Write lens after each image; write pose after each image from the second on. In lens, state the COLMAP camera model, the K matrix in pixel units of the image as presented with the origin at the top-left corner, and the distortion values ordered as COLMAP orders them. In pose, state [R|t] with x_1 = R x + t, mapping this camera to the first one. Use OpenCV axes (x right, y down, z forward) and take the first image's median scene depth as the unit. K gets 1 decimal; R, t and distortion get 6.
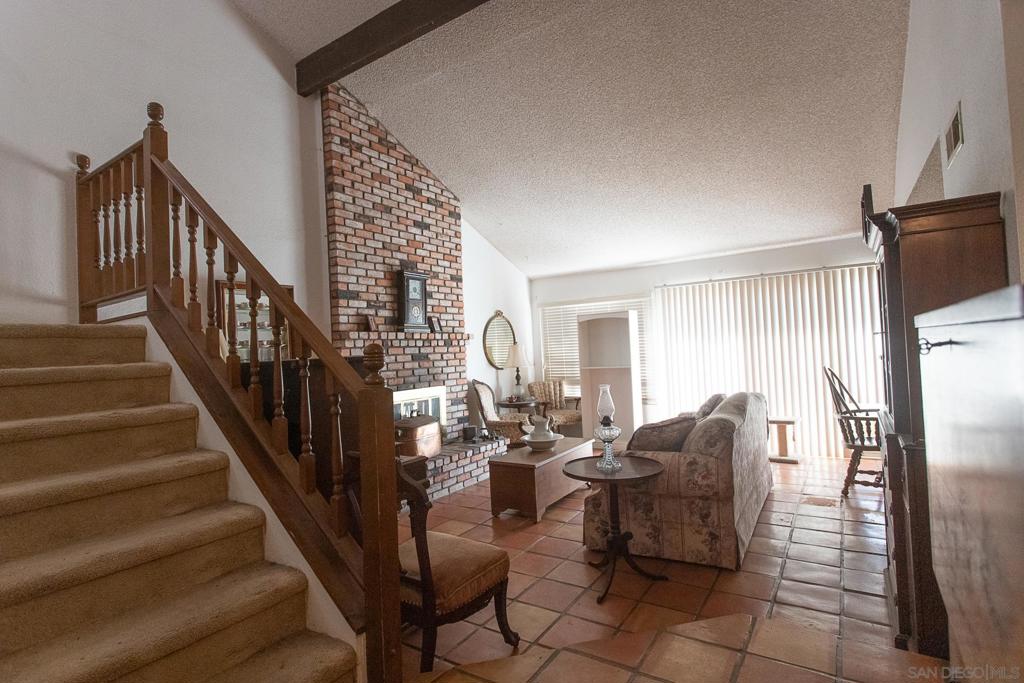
lens RADIAL K [[491.7, 0, 511.4], [0, 491.7, 340.6], [0, 0, 1]] dist [-0.015607, 0.001305]
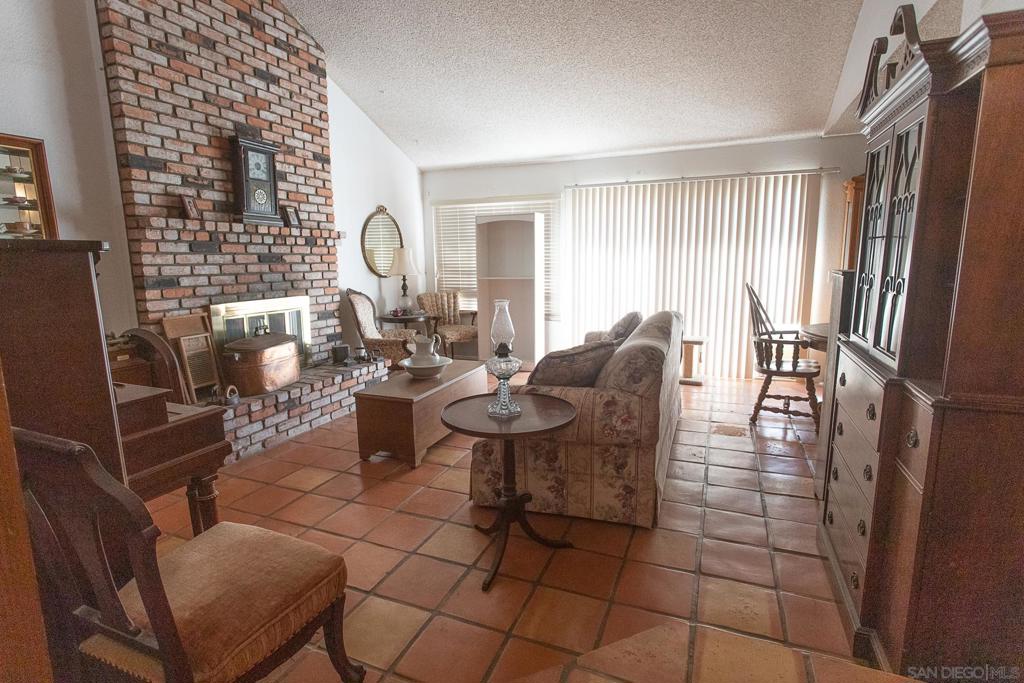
lens RADIAL K [[491.7, 0, 513.5], [0, 491.7, 341.8], [0, 0, 1]] dist [-0.015607, 0.001305]
pose [[0.979325, 0.001429, 0.202288, 0.036644], [-0.038016, 0.983459, 0.177096, 0.013609], [-0.198689, -0.181125, 0.963180, 0.177630]]
